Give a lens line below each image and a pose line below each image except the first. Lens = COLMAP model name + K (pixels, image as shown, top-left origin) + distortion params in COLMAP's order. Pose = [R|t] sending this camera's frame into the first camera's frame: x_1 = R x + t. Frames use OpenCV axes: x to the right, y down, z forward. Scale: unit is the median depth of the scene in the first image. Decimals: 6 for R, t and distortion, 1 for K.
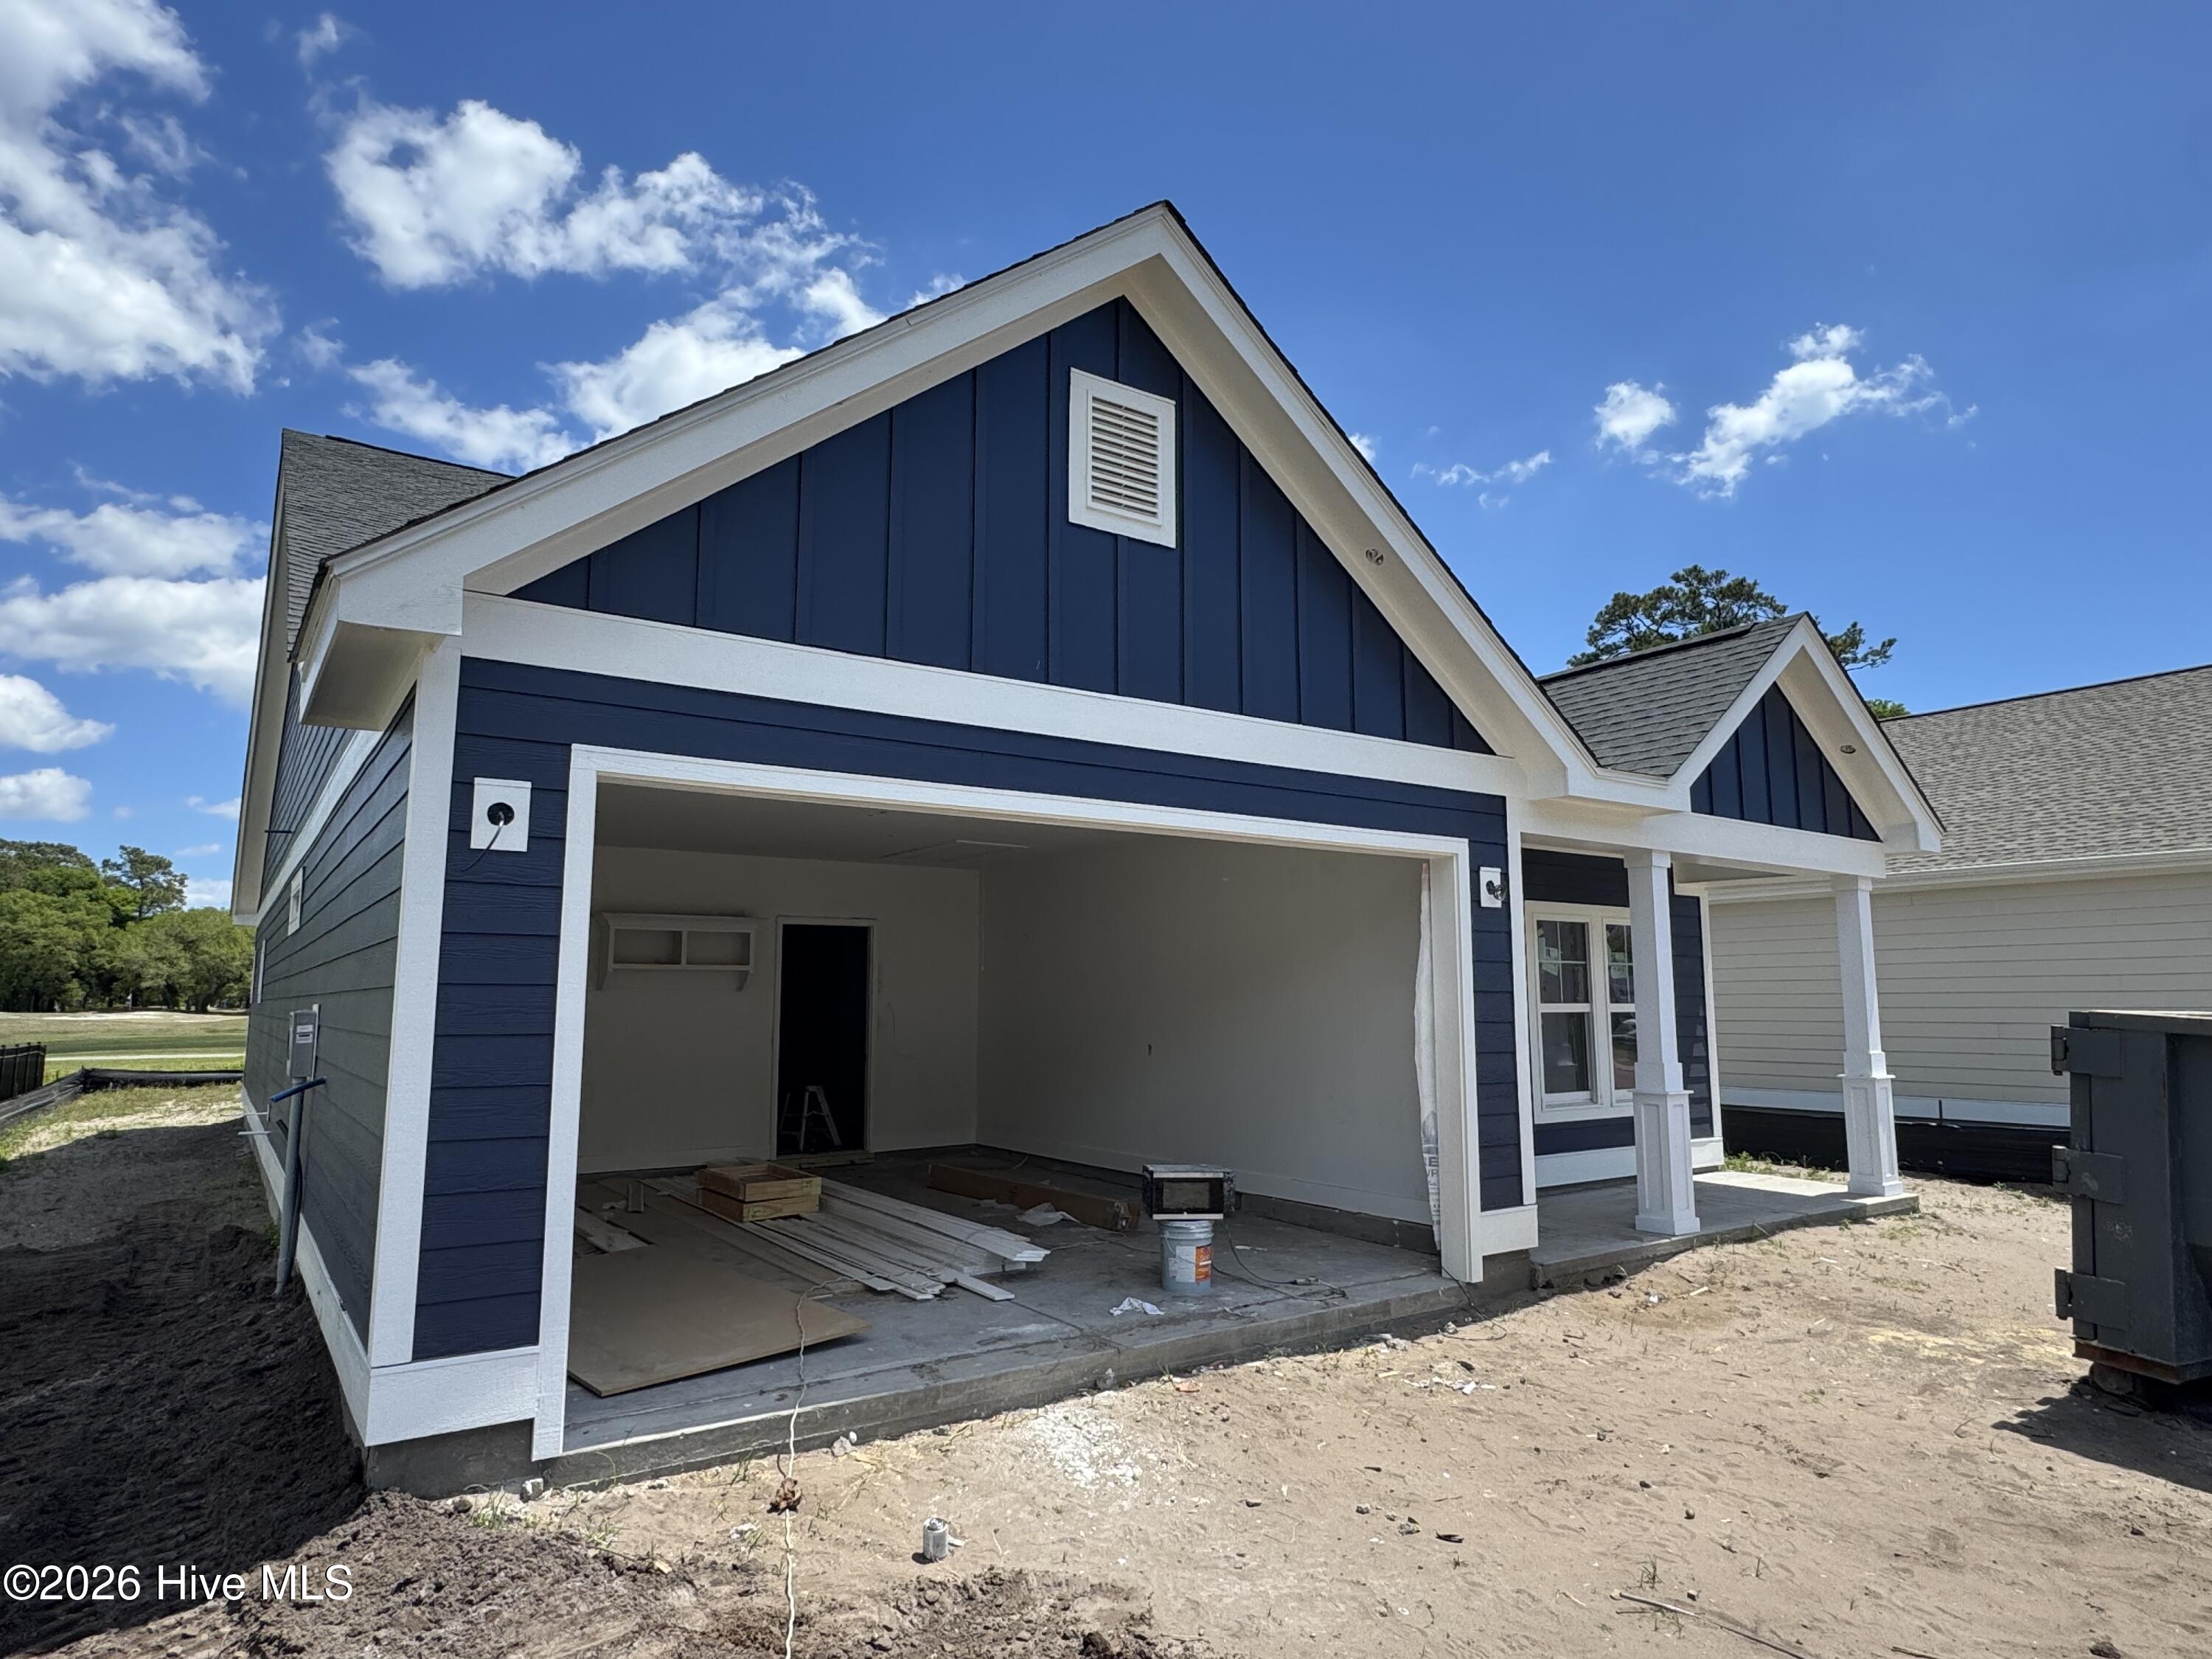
lens RADIAL K [[1321.3, 0, 1106.0], [0, 1321.3, 829.5], [0, 0, 1]] dist [-0.102654, 0.123927]
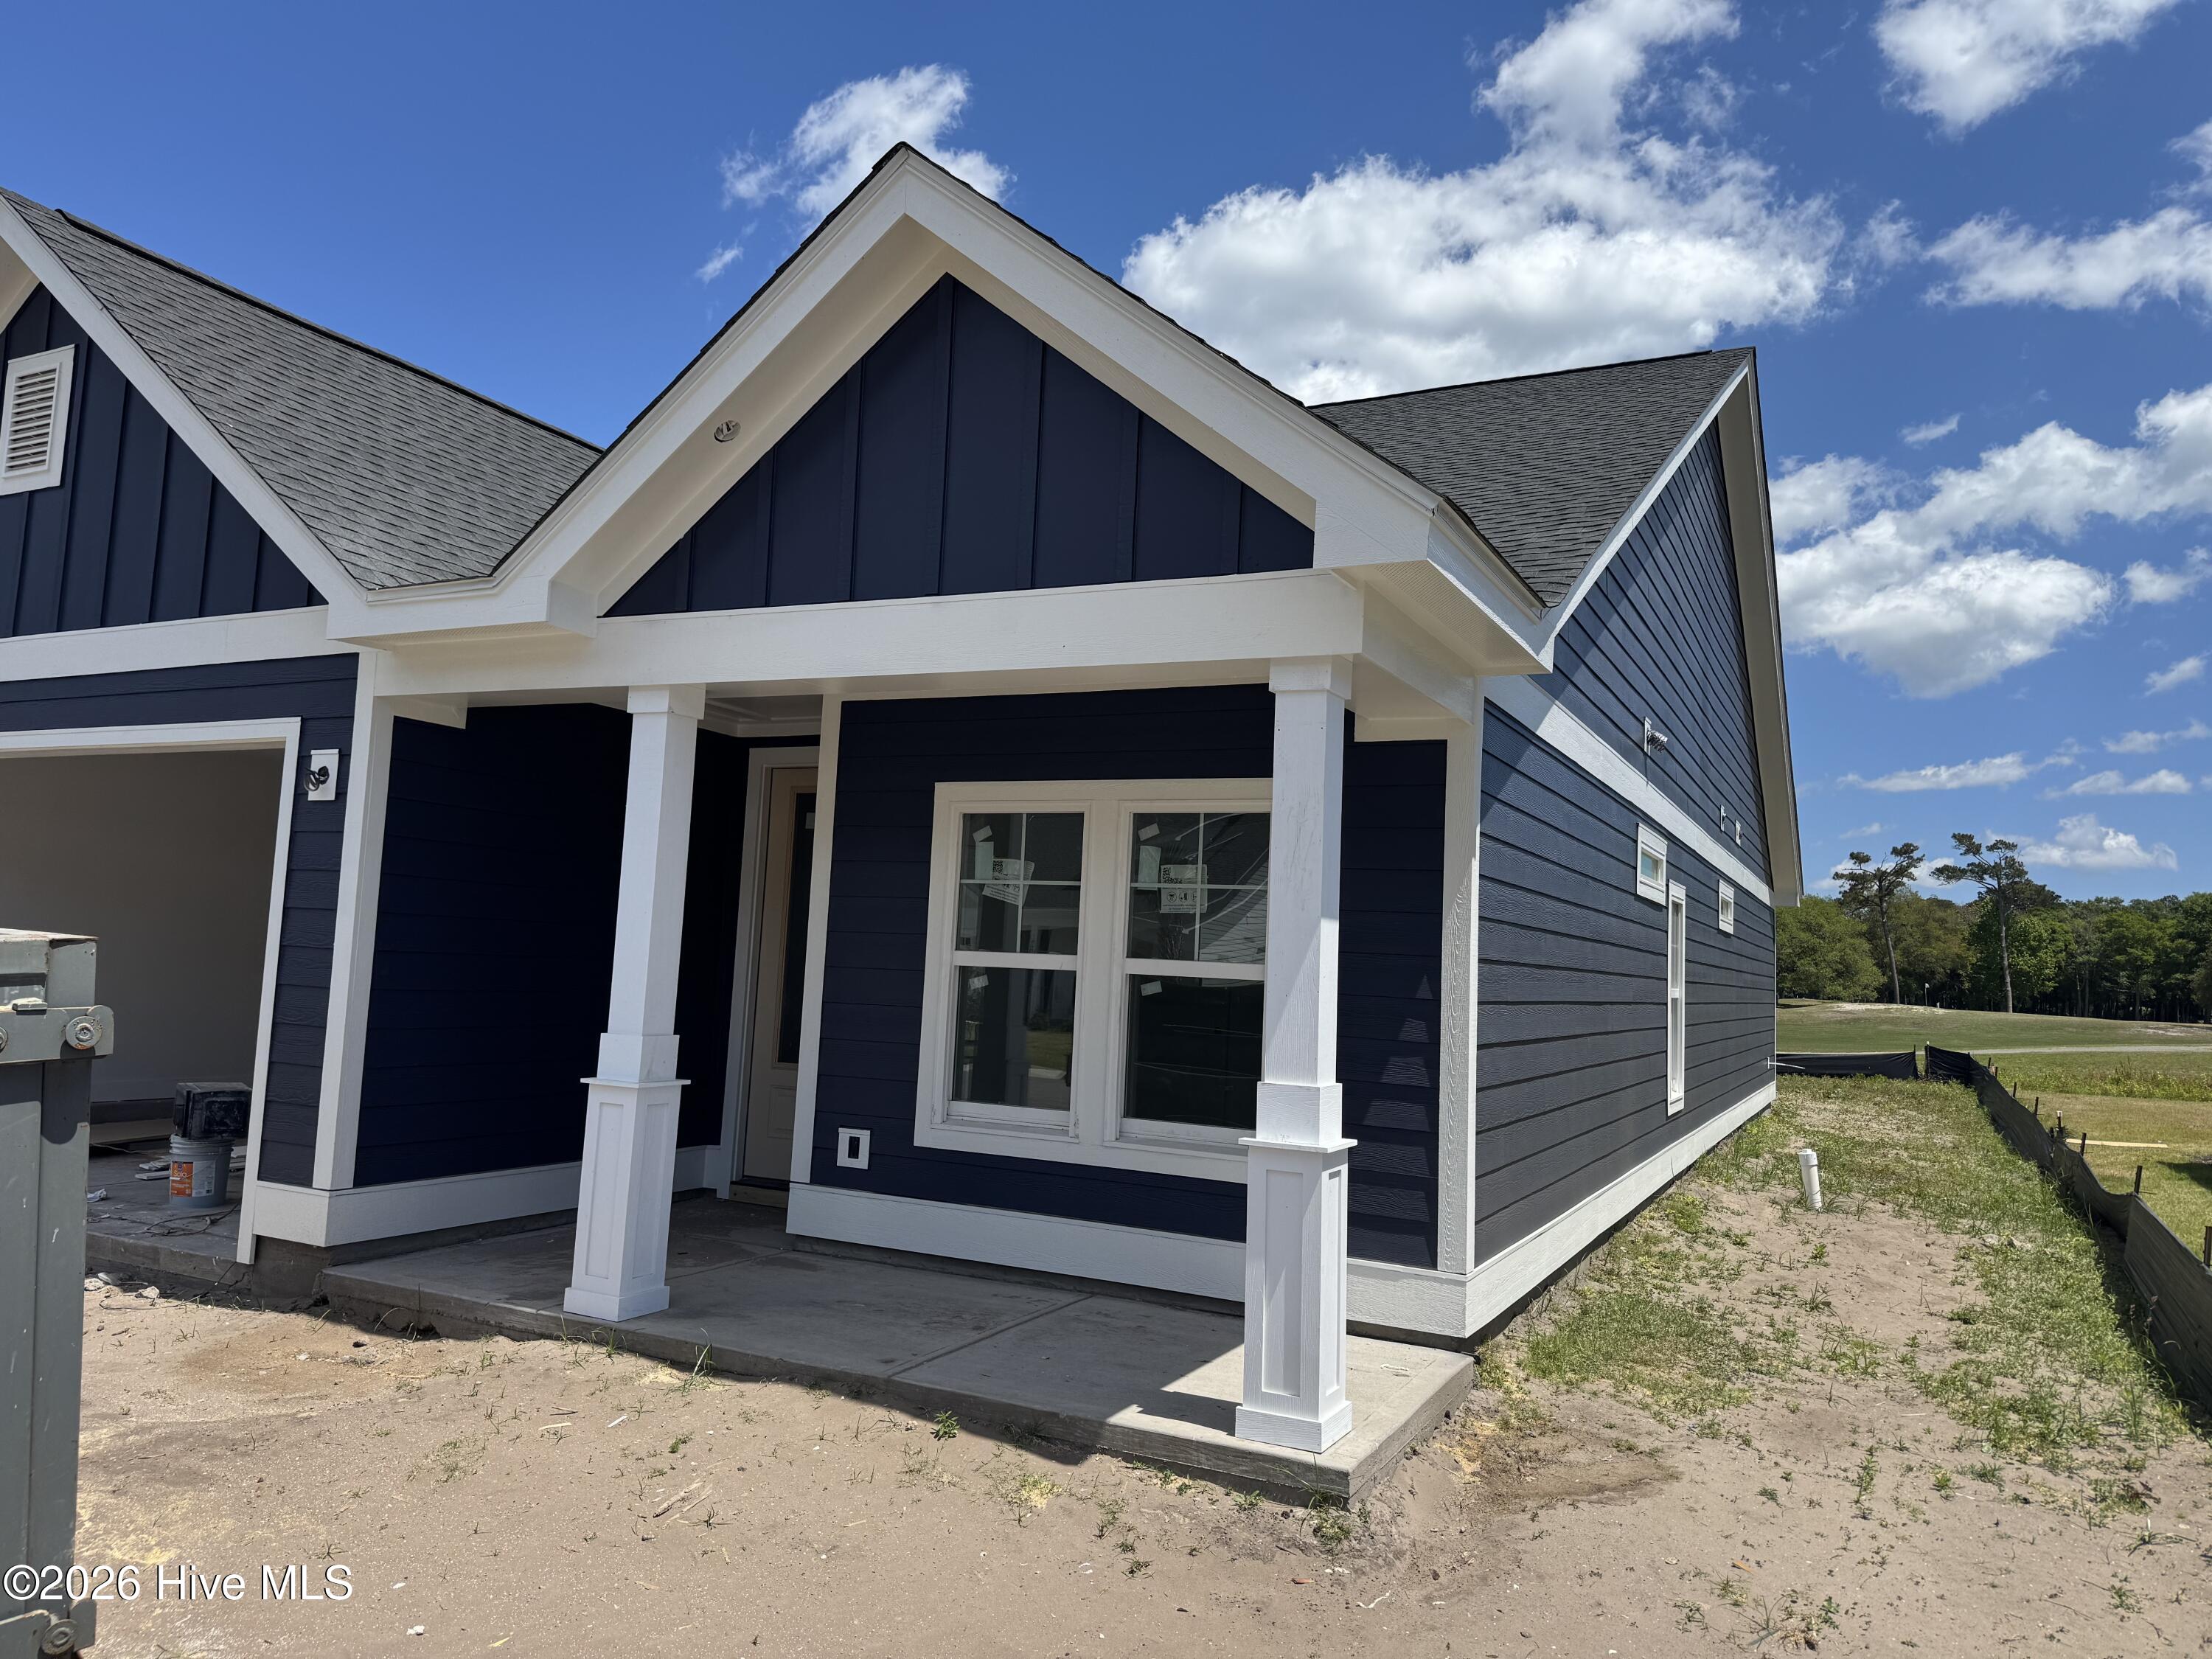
lens RADIAL K [[1561.7, 0, 1106.0], [0, 1561.7, 829.5], [0, 0, 1]] dist [0.005574, -0.000989]
pose [[0.484268, -0.053246, -0.873298, 0.953241], [0.072314, 0.997167, -0.020699, 0.093145], [0.871926, -0.053128, 0.486746, 0.681867]]
